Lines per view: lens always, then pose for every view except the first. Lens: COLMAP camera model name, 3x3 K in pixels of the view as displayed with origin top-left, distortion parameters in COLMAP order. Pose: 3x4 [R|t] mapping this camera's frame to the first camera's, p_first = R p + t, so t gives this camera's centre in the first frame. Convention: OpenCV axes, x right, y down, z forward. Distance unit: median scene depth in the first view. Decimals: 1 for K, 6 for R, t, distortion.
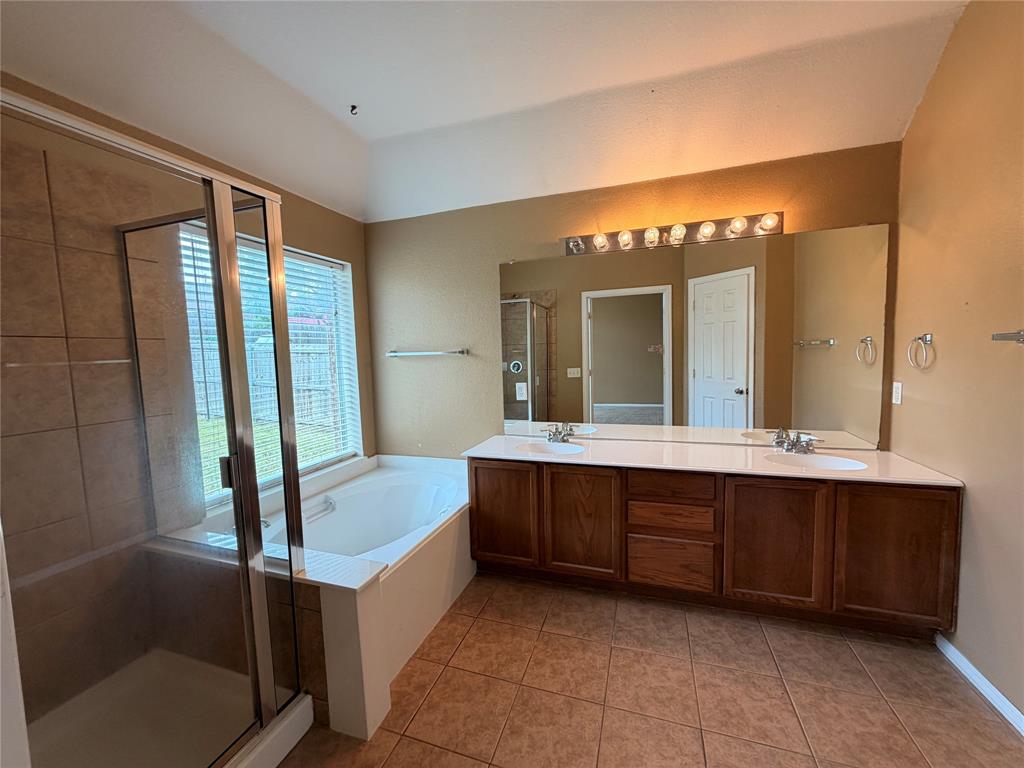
lens RADIAL K [[409.4, 0, 509.4], [0, 409.4, 384.8], [0, 0, 1]] dist [0.002472, 0.000238]
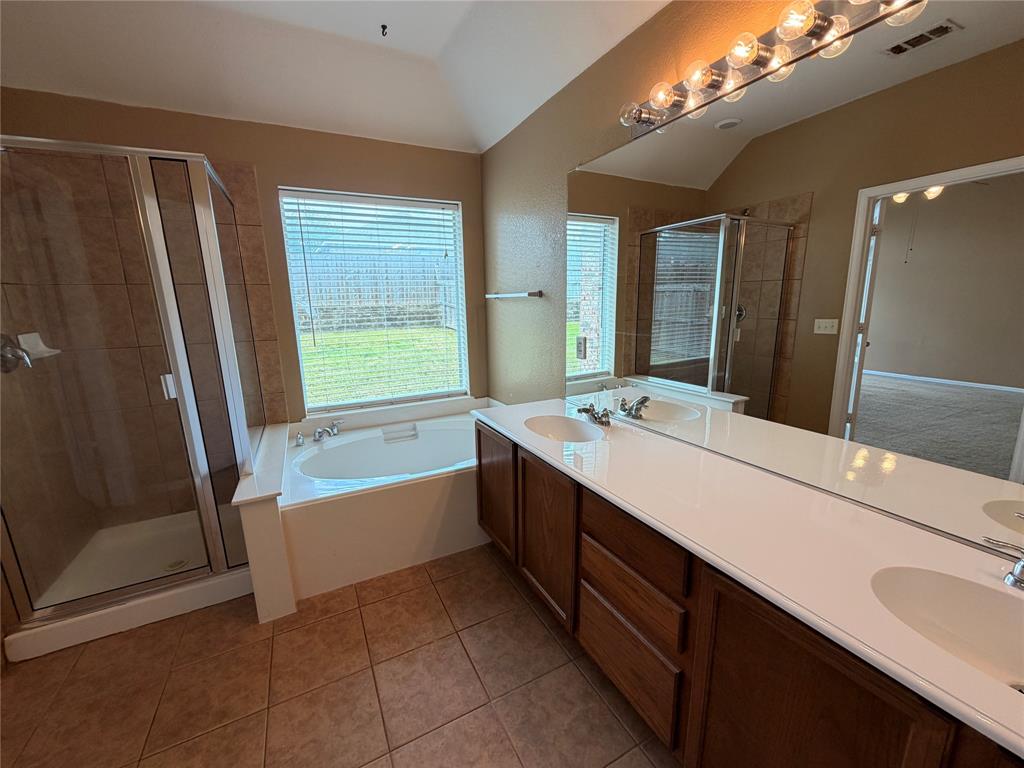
lens RADIAL K [[409.4, 0, 509.4], [0, 409.4, 384.8], [0, 0, 1]] dist [0.002472, 0.000238]
pose [[0.718196, 0.154278, -0.678523, 0.453555], [-0.055405, 0.984694, 0.165249, -0.033455], [0.693632, -0.081088, 0.715751, 0.356575]]
